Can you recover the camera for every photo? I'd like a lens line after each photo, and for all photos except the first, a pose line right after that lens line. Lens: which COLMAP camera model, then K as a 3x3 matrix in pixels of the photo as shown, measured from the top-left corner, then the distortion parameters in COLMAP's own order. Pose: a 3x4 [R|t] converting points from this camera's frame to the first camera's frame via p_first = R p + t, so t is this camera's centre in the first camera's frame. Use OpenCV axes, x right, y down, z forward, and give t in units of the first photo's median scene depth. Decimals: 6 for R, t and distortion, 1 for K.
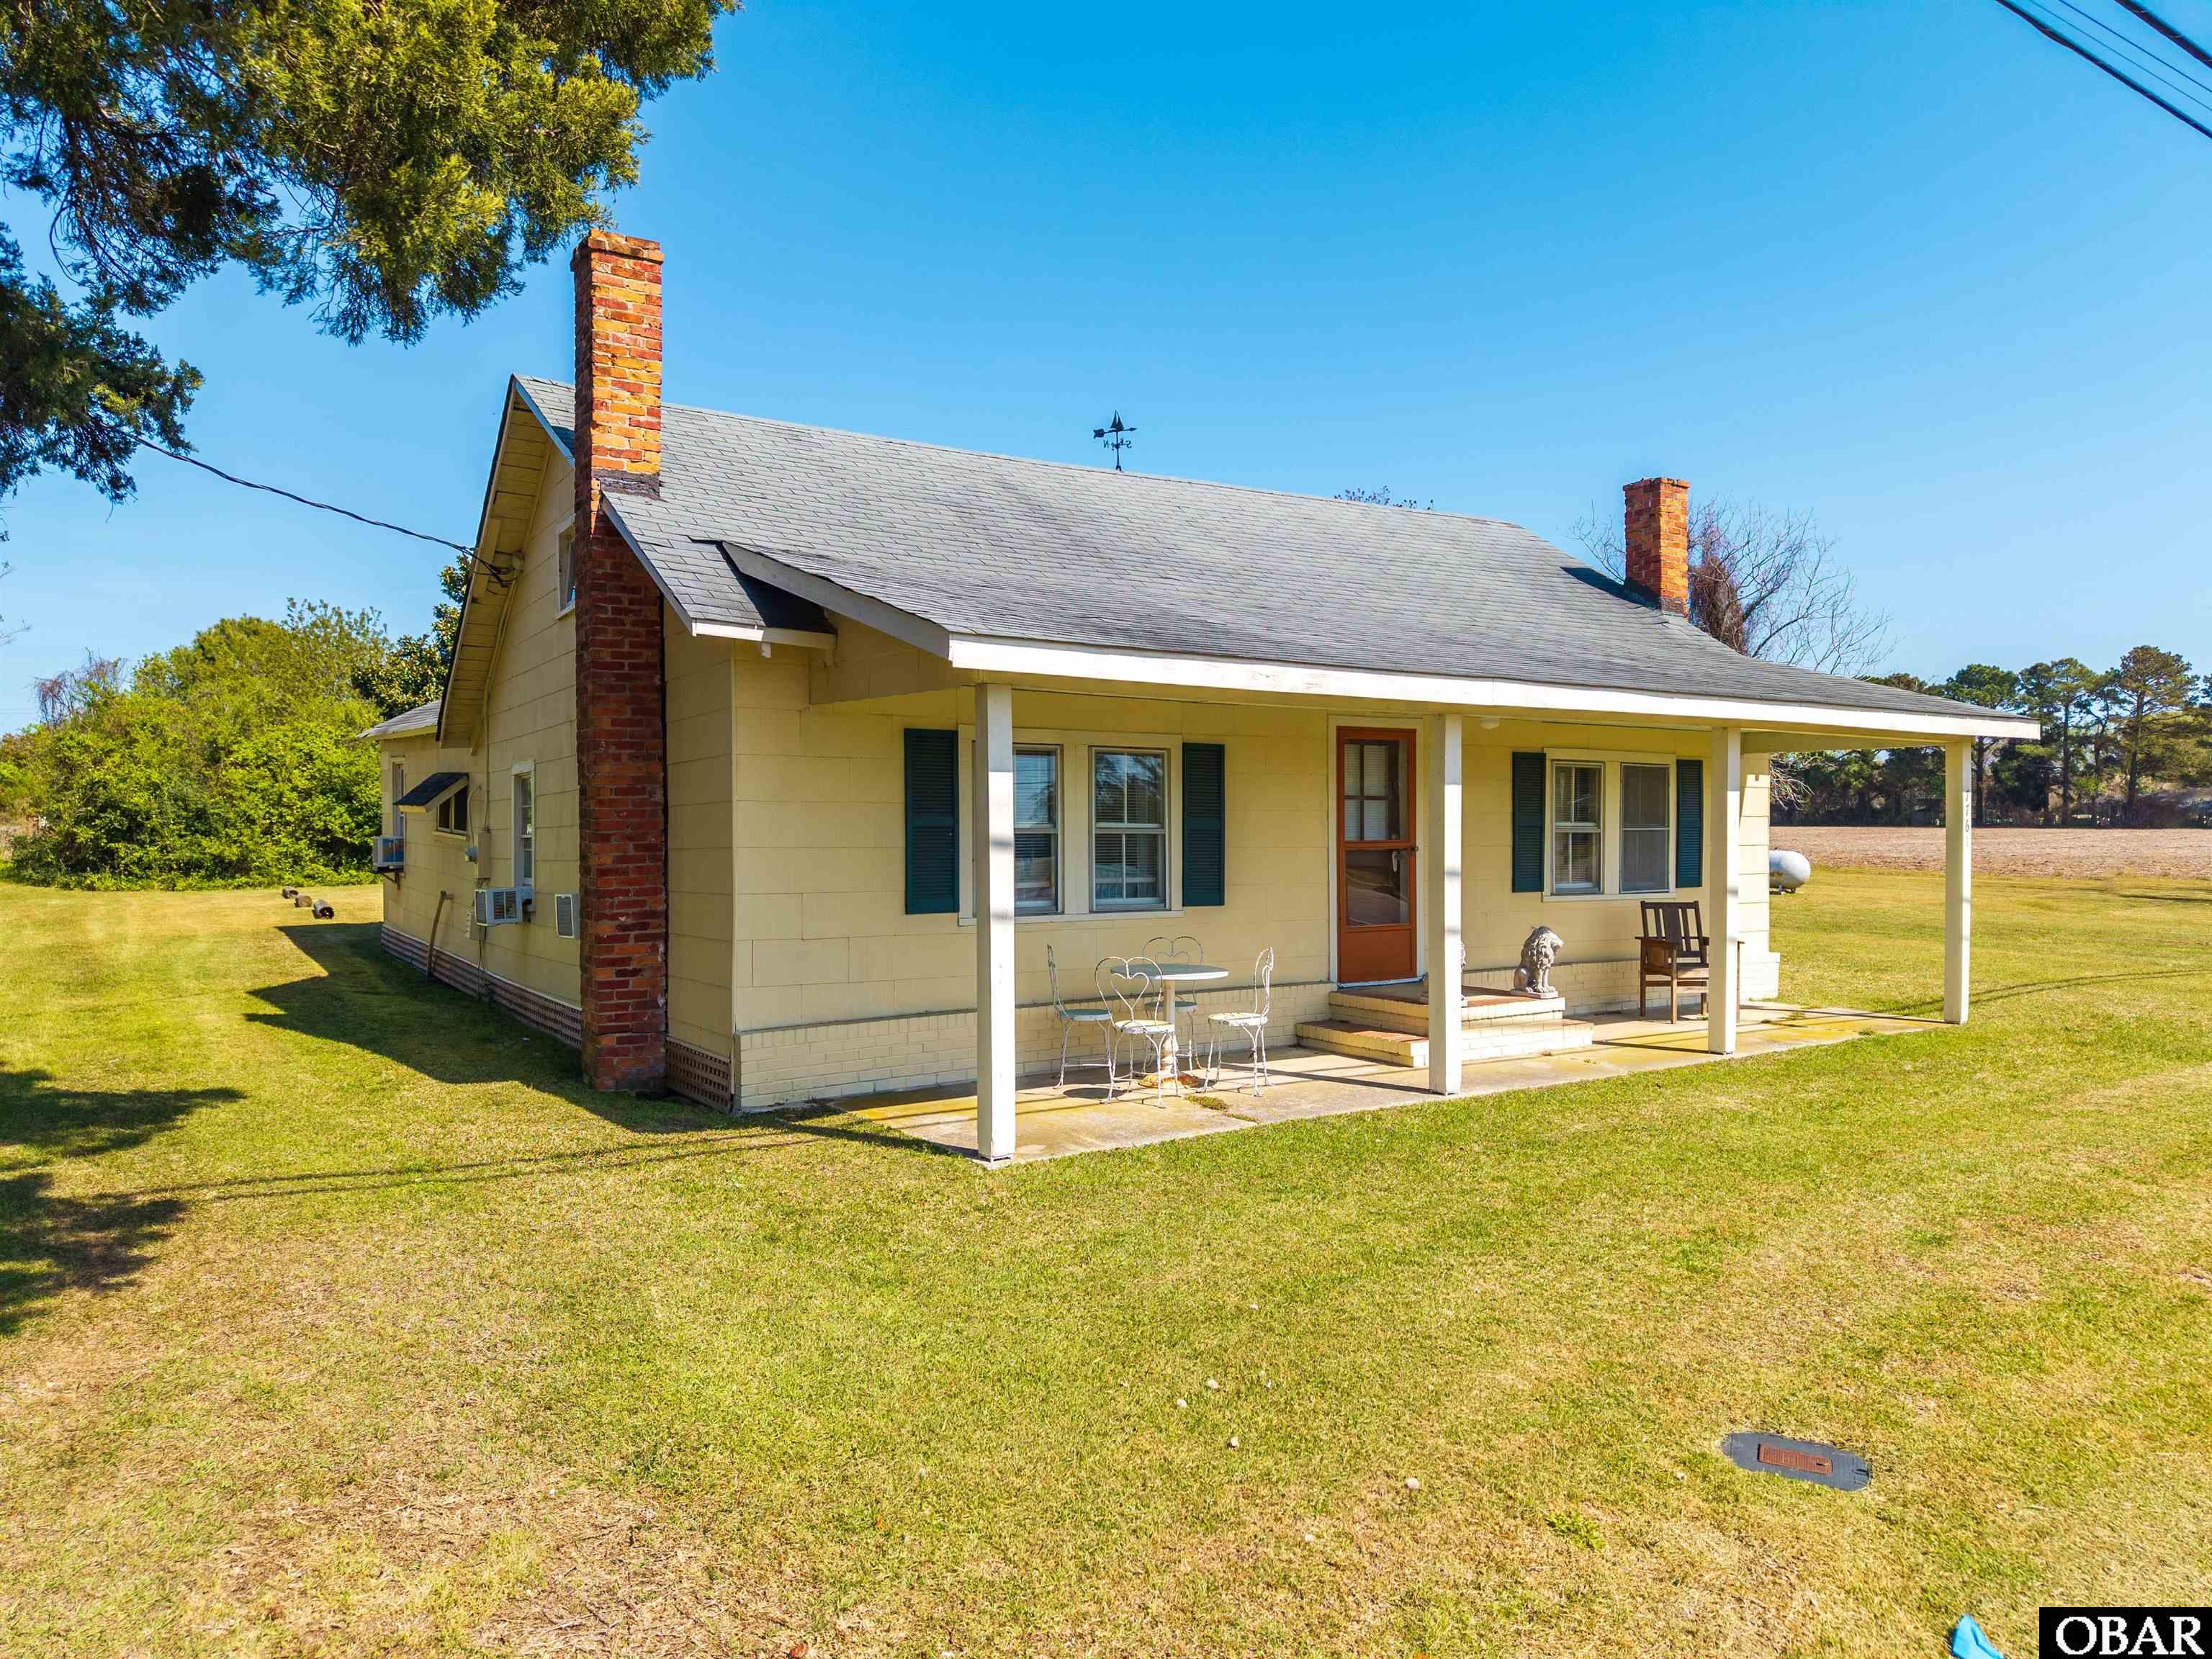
lens RADIAL K [[1491.3, 0, 1096.7], [0, 1491.3, 827.9], [0, 0, 1]] dist [0.017362, -0.020031]
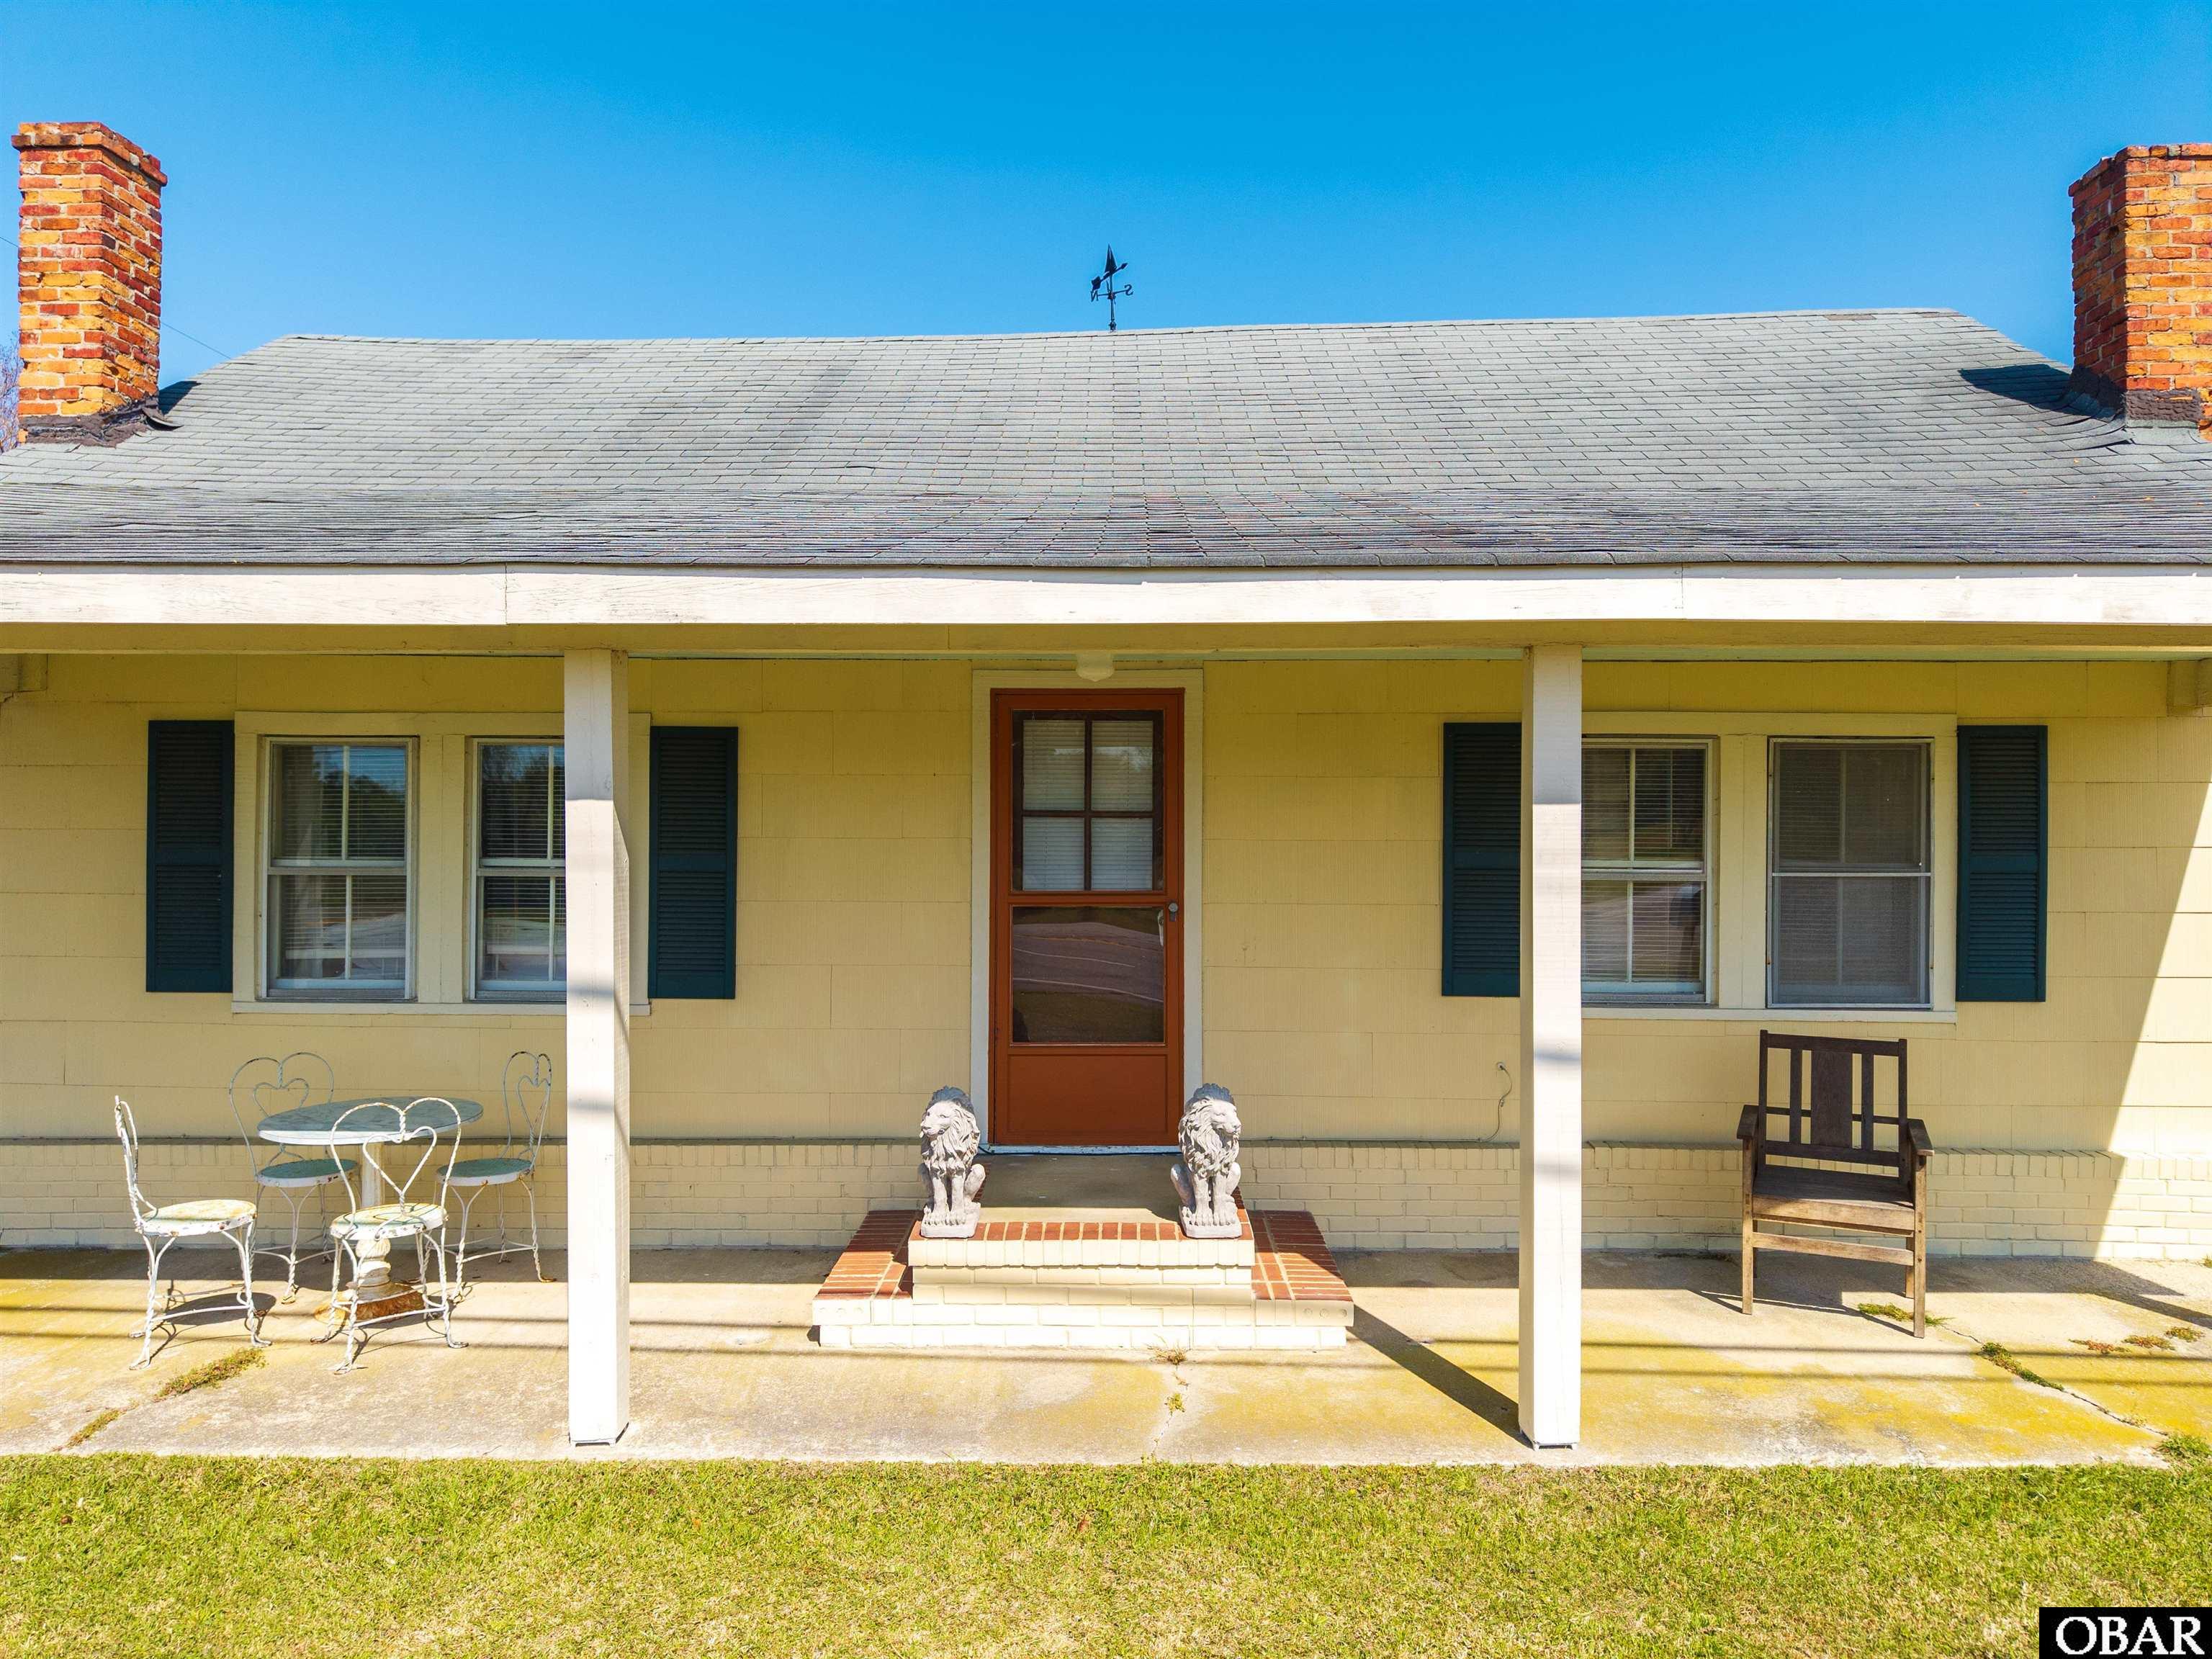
lens RADIAL K [[1491.3, 0, 1098.0], [0, 1491.3, 828.6], [0, 0, 1]] dist [0.017362, -0.020031]
pose [[0.826005, 0.004561, -0.563645, 0.458458], [-0.002622, 0.999988, 0.004250, -0.015891], [0.563657, -0.002033, 0.826006, 0.494588]]
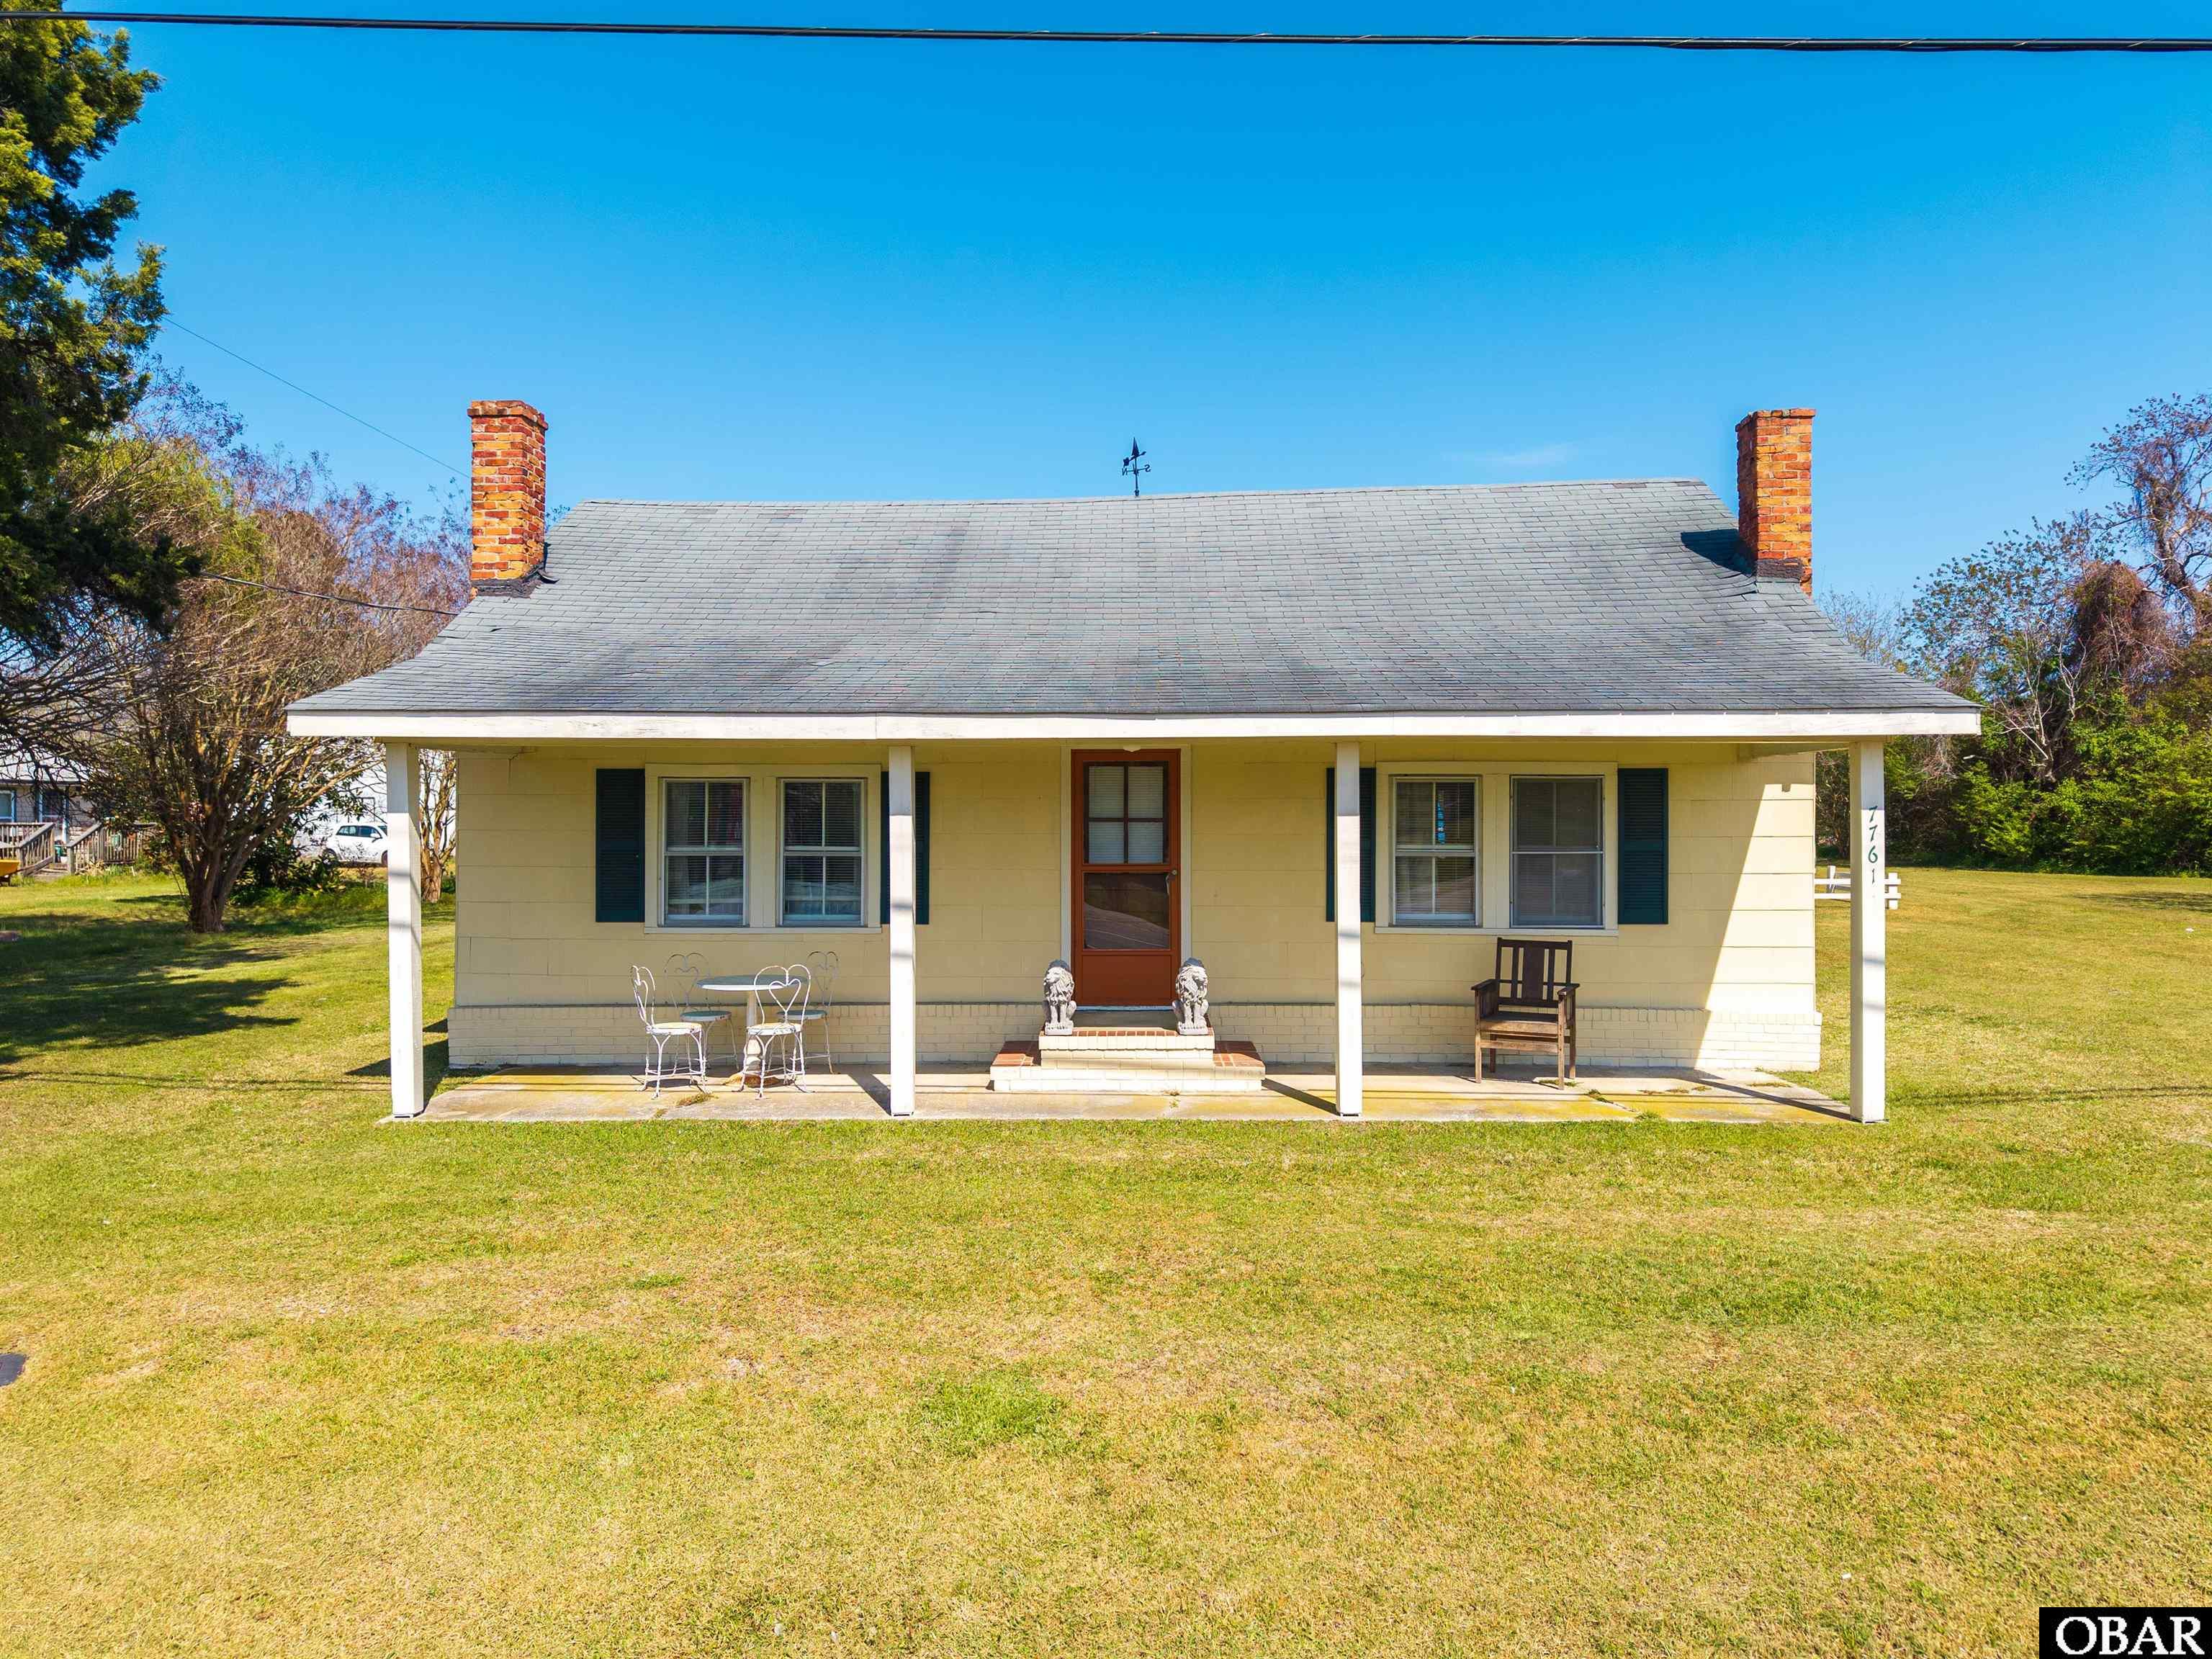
lens RADIAL K [[1491.3, 0, 1095.9], [0, 1491.3, 828.3], [0, 0, 1]] dist [0.017362, -0.020031]
pose [[0.818132, 0.000452, -0.575030, 0.668807], [0.000839, 0.999998, 0.001980, -0.015422], [0.575030, -0.002102, 0.818130, 0.169870]]
